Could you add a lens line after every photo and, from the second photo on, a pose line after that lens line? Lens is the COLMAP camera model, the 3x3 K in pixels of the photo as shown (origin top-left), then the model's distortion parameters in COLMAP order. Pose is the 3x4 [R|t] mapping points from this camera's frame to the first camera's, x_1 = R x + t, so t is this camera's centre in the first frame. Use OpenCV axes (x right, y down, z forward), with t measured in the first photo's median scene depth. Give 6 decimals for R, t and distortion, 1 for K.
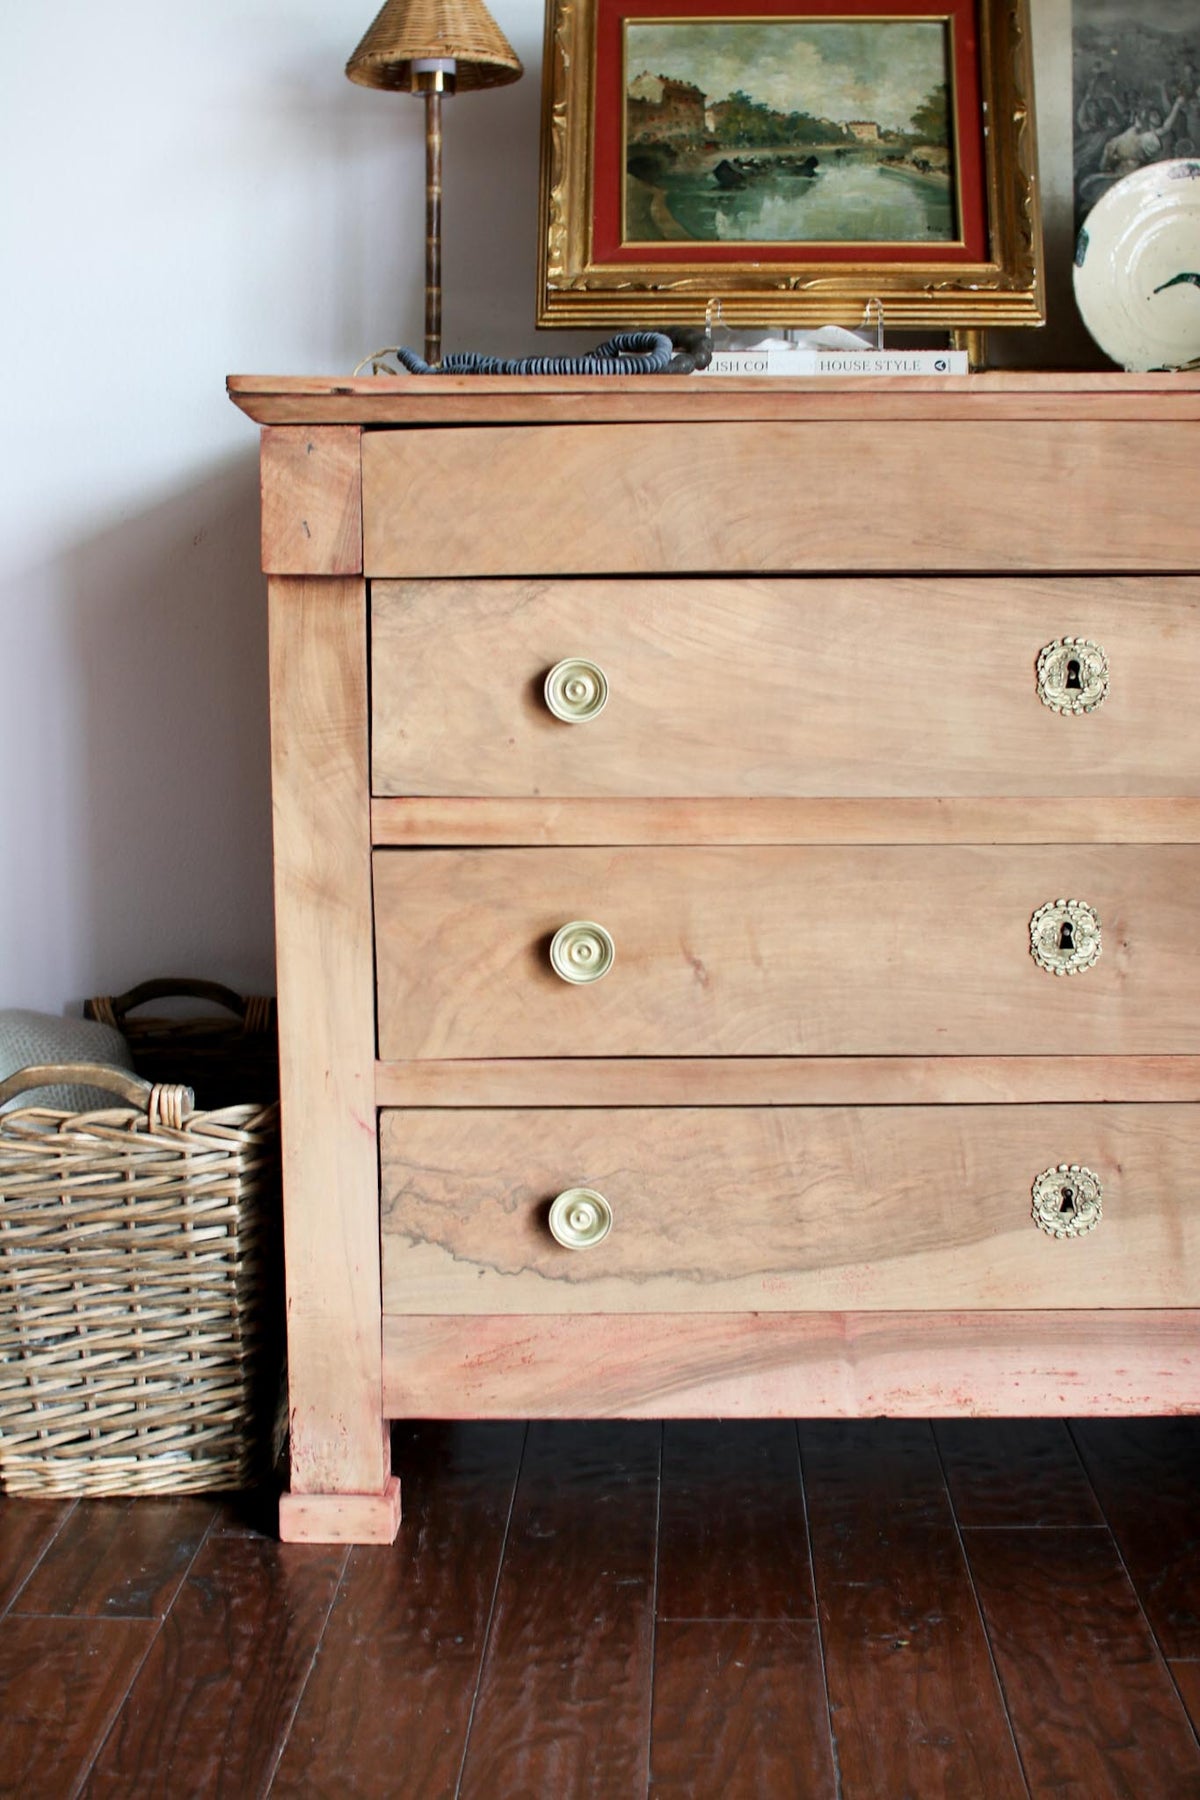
lens RADIAL K [[2503.2, 0, 600.0], [0, 2503.2, 900.0], [0, 0, 1]] dist [-0.185751, 0.297608]
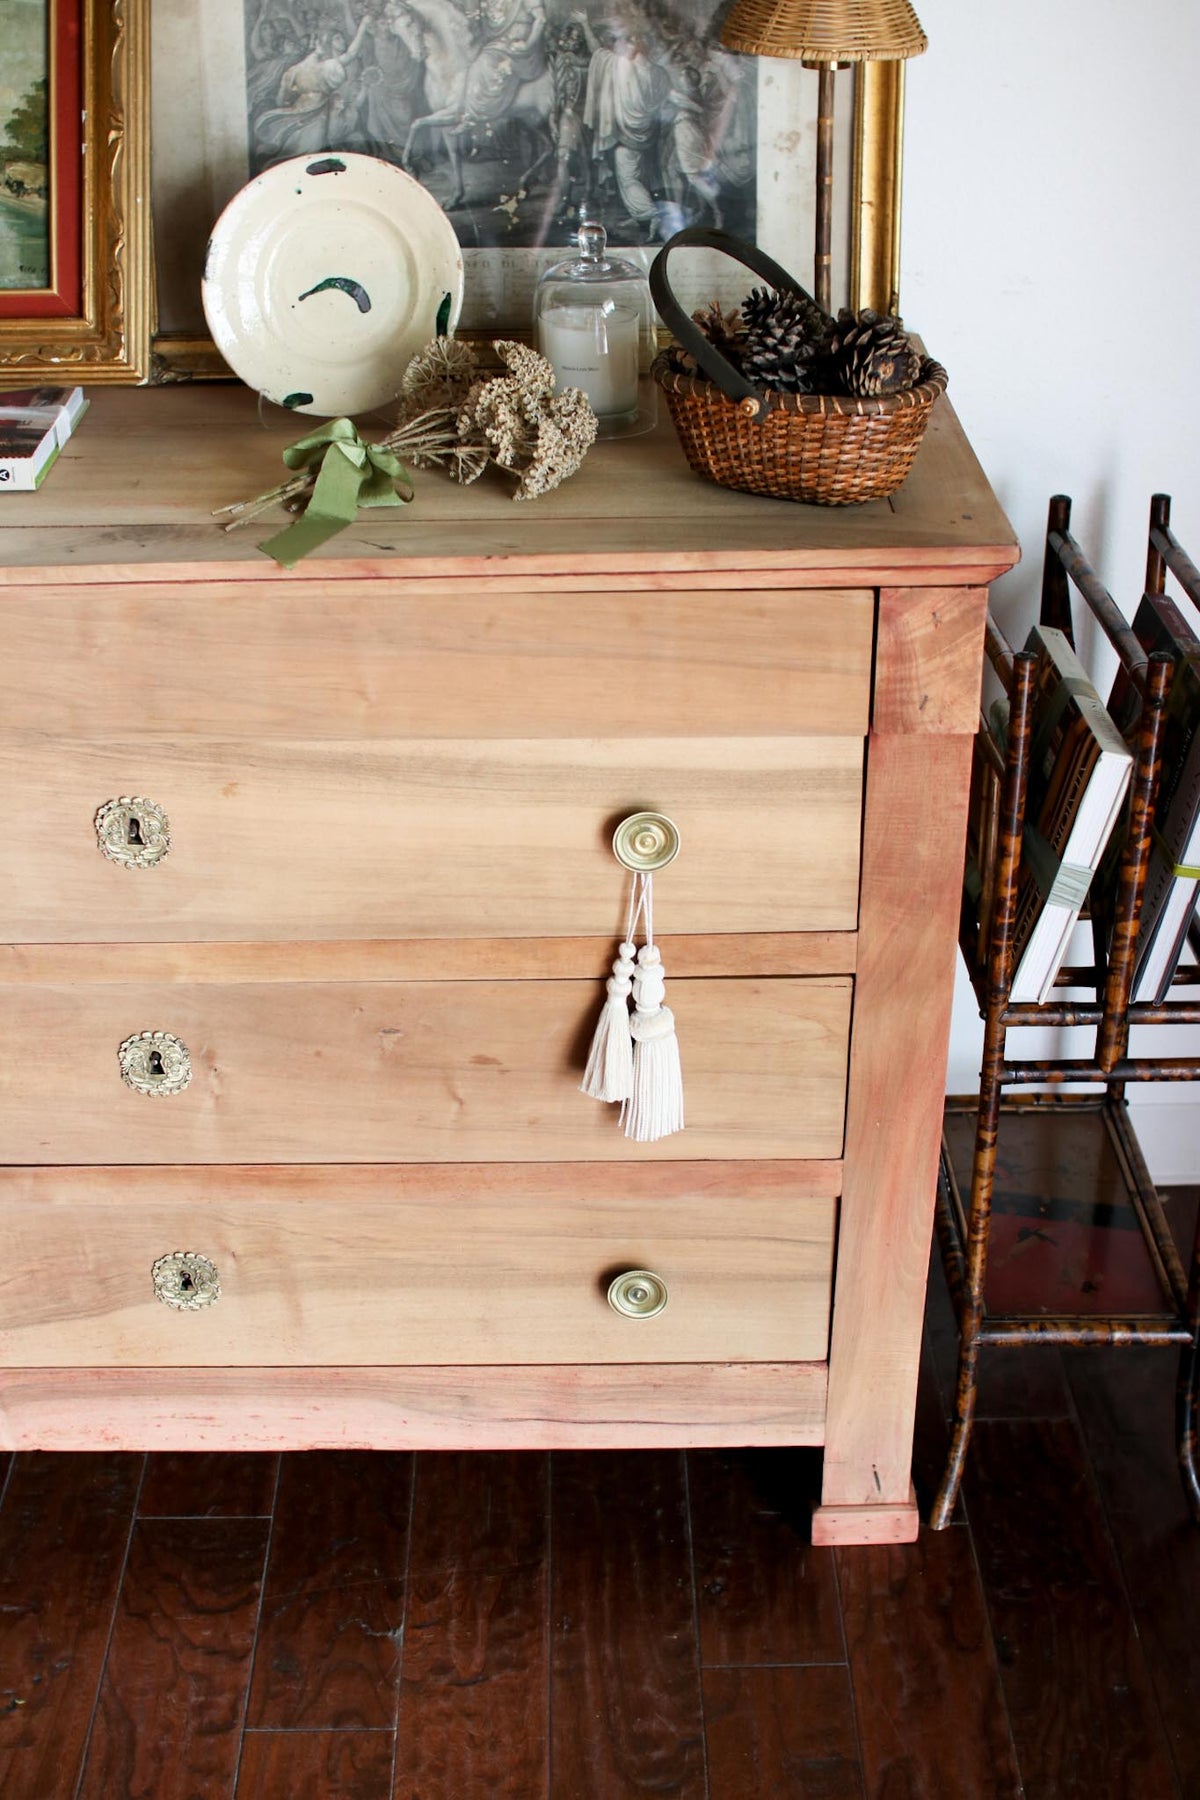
lens RADIAL K [[2503.2, 0, 600.0], [0, 2503.2, 900.0], [0, 0, 1]] dist [-0.185751, 0.297608]
pose [[0.998526, -0.023006, 0.049164, 0.311149], [0.004718, 0.939095, 0.343626, -0.382835], [-0.054075, -0.342887, 0.937819, 0.067480]]
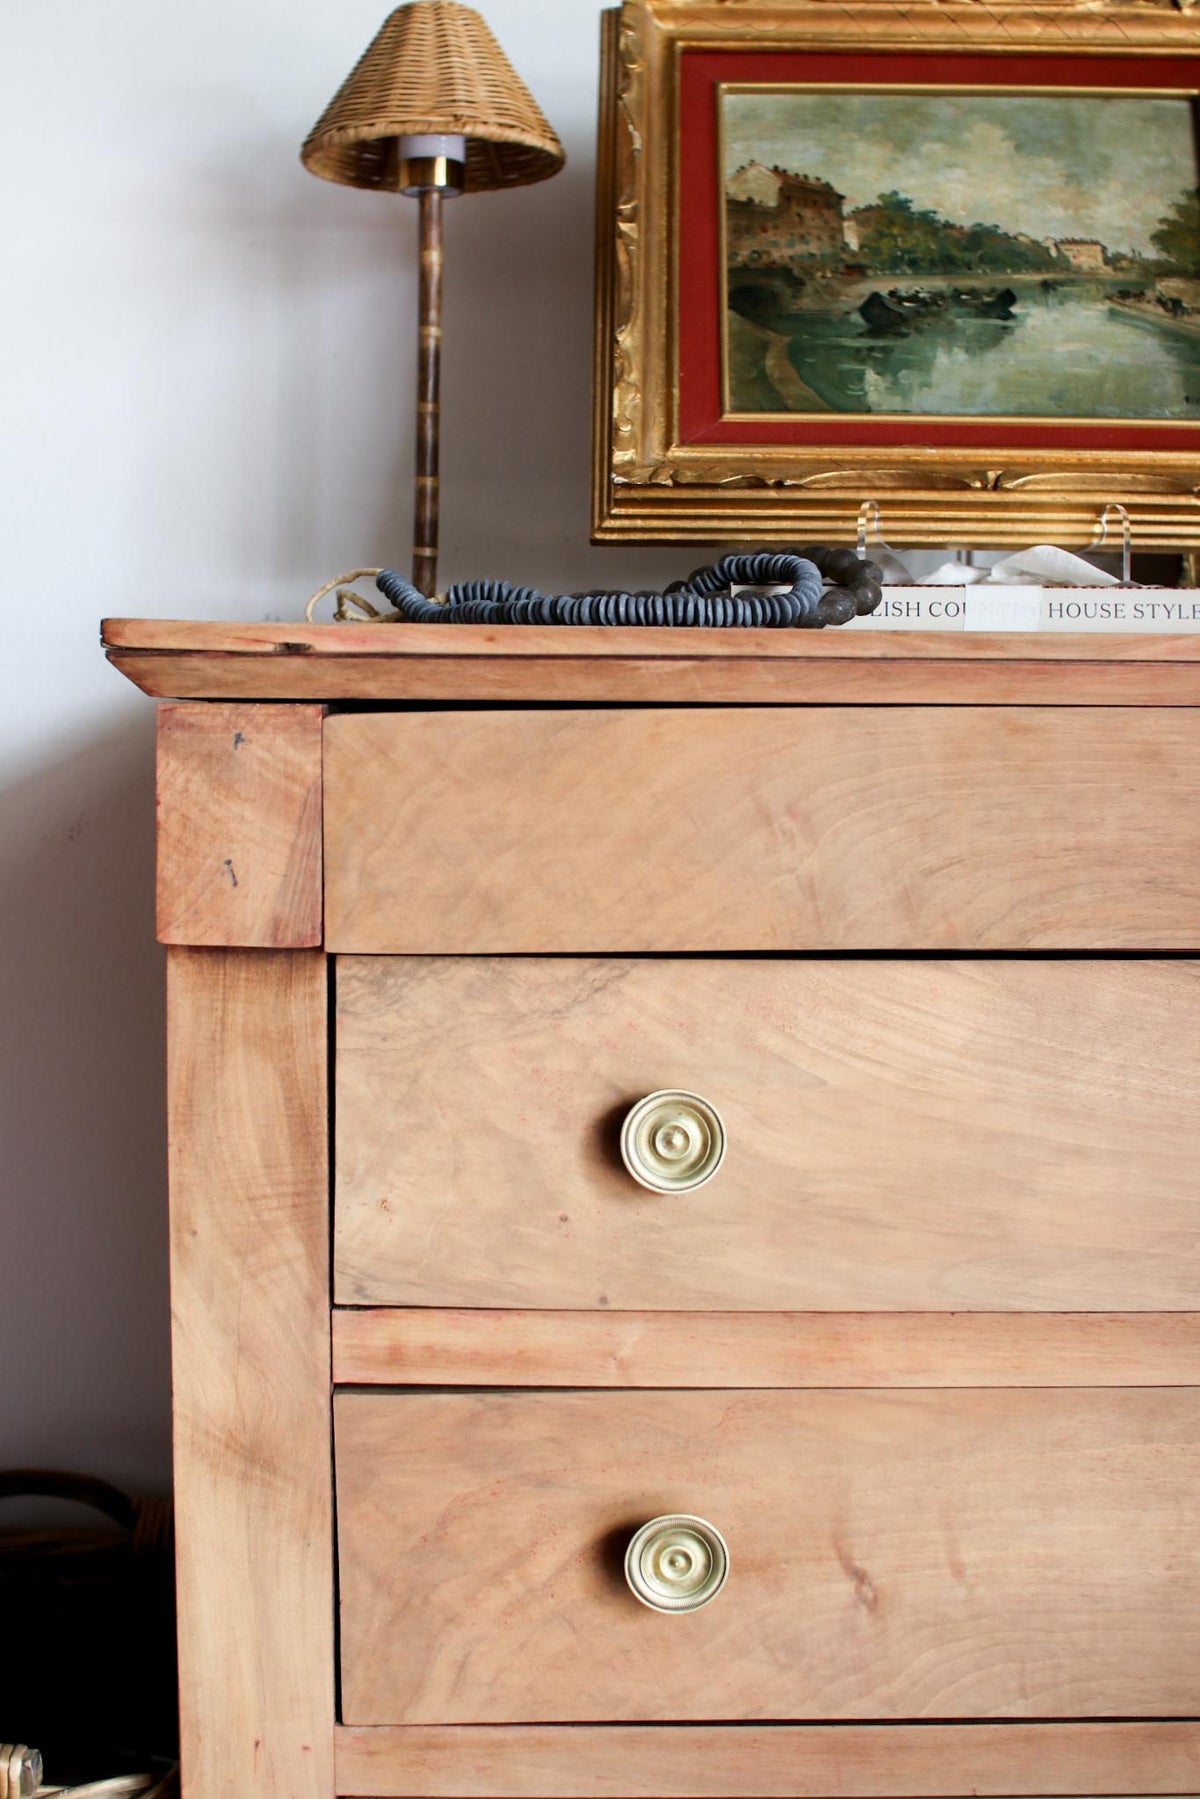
lens RADIAL K [[2550.5, 0, 600.0], [0, 2550.5, 899.5], [0, 0, 1]] dist [-0.201840, 0.347700]
pose [[0.999597, 0.008296, 0.027157, -0.042832], [-0.006231, 0.997143, -0.075278, -0.092208], [-0.027704, 0.075079, 0.996793, 0.363917]]
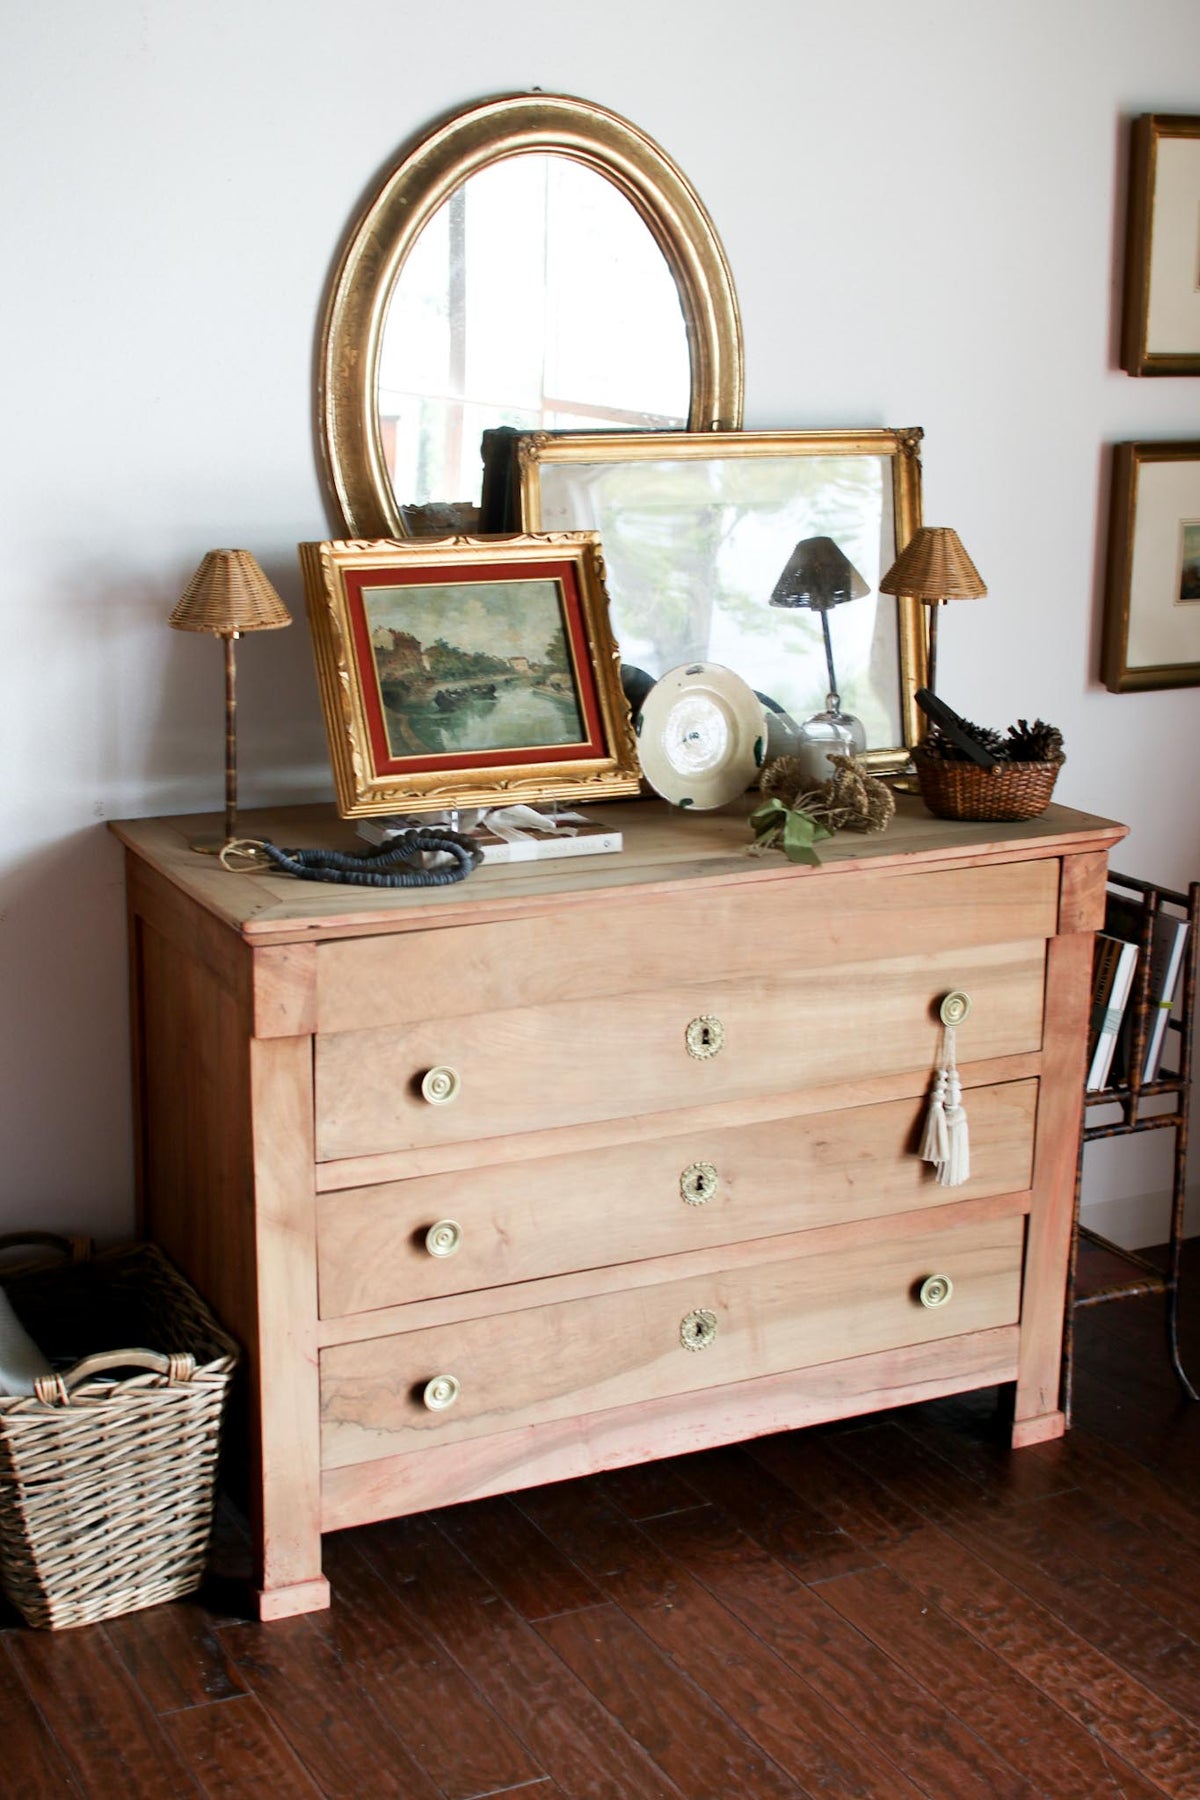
lens RADIAL K [[2587.4, 0, 600.0], [0, 2587.4, 900.0], [0, 0, 1]] dist [-0.187230, 0.325200]
pose [[0.874649, -0.101009, 0.474116, -0.671458], [0.045888, 0.990910, 0.126456, -0.393175], [-0.482579, -0.088849, 0.871334, -0.473752]]
